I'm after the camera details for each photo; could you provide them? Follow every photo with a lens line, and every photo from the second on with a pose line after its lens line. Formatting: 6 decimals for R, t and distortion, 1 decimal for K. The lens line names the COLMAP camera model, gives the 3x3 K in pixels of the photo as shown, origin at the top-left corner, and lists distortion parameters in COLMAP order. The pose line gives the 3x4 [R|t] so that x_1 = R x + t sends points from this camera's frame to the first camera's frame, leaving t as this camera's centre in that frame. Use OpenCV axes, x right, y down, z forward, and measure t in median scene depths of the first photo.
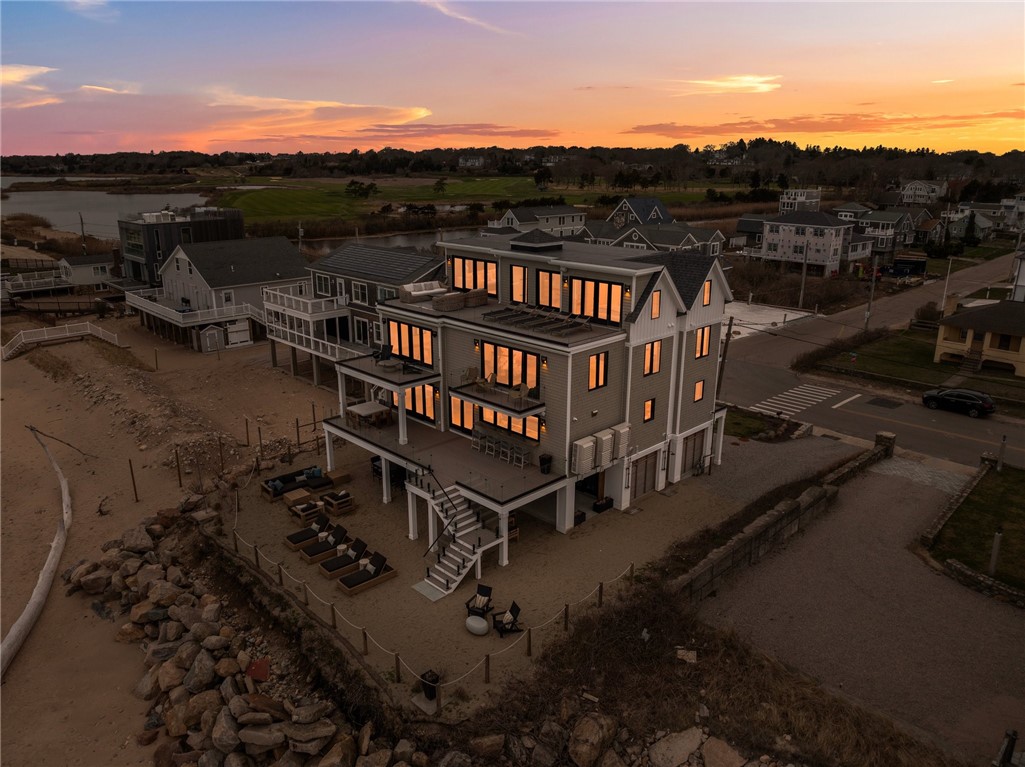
lens RADIAL K [[732.4, 0, 512.5], [0, 732.4, 383.5], [0, 0, 1]] dist [-0.036929, 0.002340]
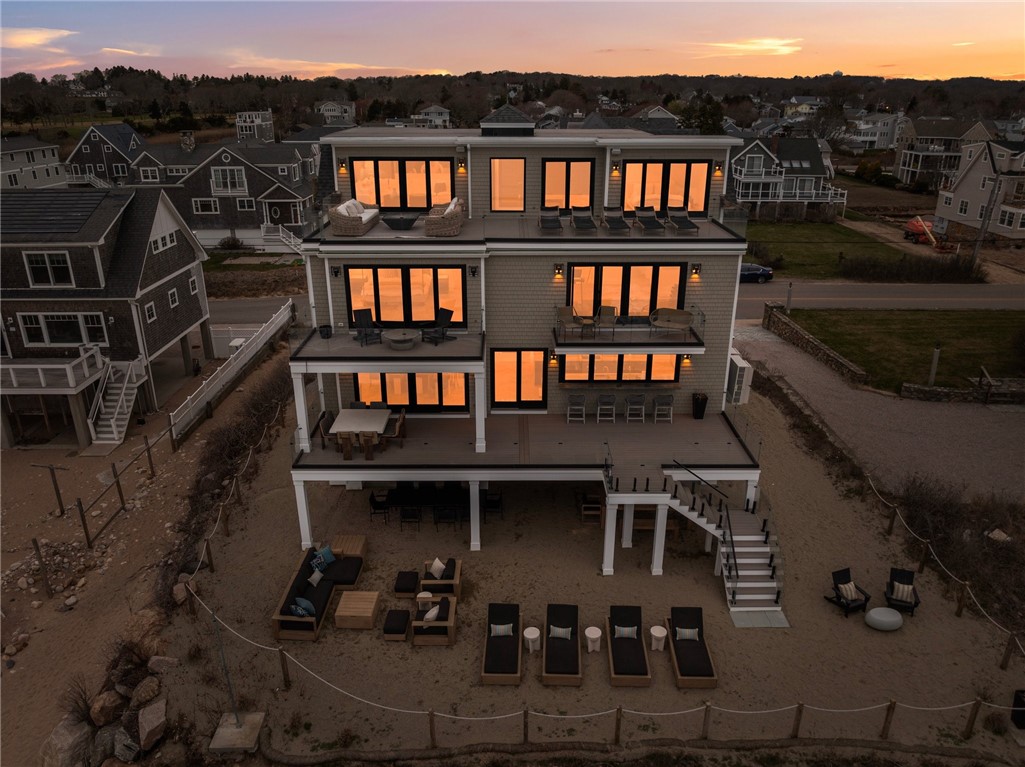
lens RADIAL K [[732.4, 0, 512.5], [0, 732.4, 383.5], [0, 0, 1]] dist [-0.036929, 0.002340]
pose [[0.699087, -0.267760, 0.663010, -0.526071], [0.210589, 0.963213, 0.166952, -0.071792], [-0.683323, 0.022908, 0.729757, 0.514760]]
